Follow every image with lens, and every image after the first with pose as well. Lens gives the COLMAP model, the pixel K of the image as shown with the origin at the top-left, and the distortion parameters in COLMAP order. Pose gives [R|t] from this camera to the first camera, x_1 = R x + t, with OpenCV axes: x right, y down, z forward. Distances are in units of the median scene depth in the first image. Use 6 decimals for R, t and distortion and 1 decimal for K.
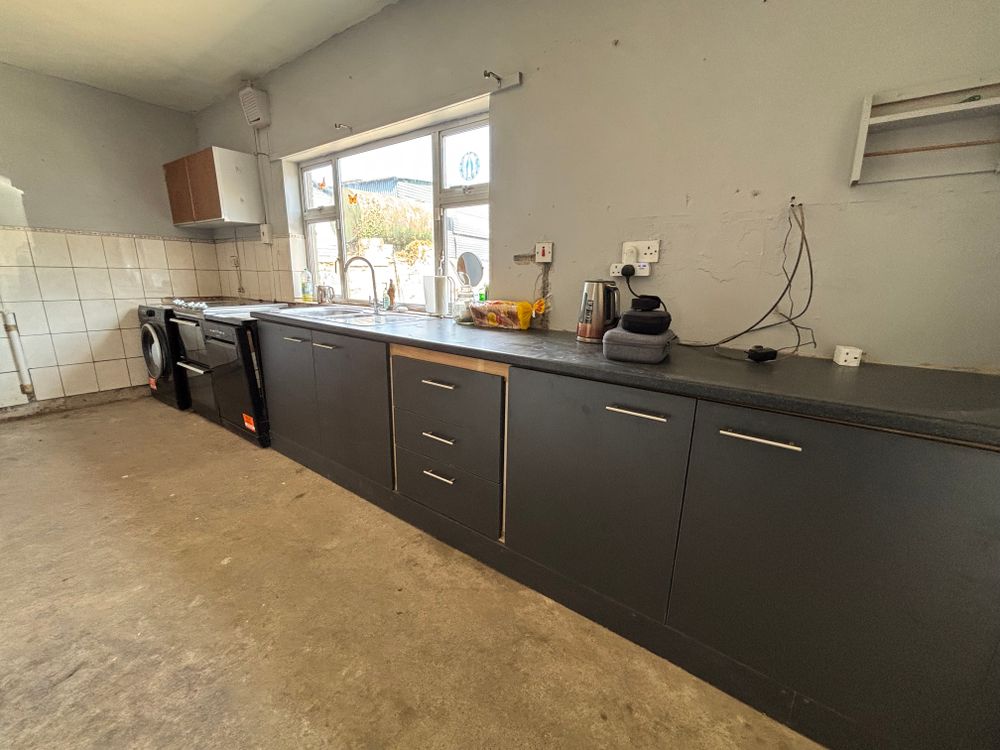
lens RADIAL K [[406.8, 0, 499.7], [0, 406.8, 374.1], [0, 0, 1]] dist [0.001691, -0.000209]
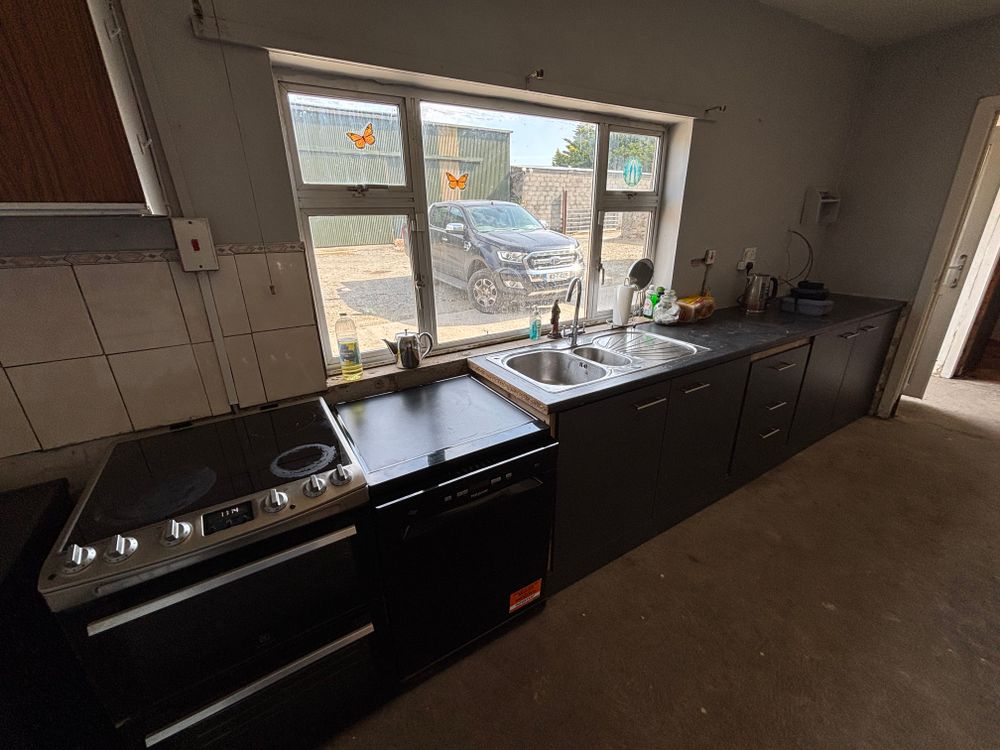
lens RADIAL K [[406.8, 0, 501.2], [0, 406.8, 370.0], [0, 0, 1]] dist [0.001691, -0.000209]
pose [[0.377323, -0.342499, 0.860420, -1.197486], [0.243552, 0.933091, 0.264620, -0.394473], [-0.893482, 0.109709, 0.435493, 0.893737]]
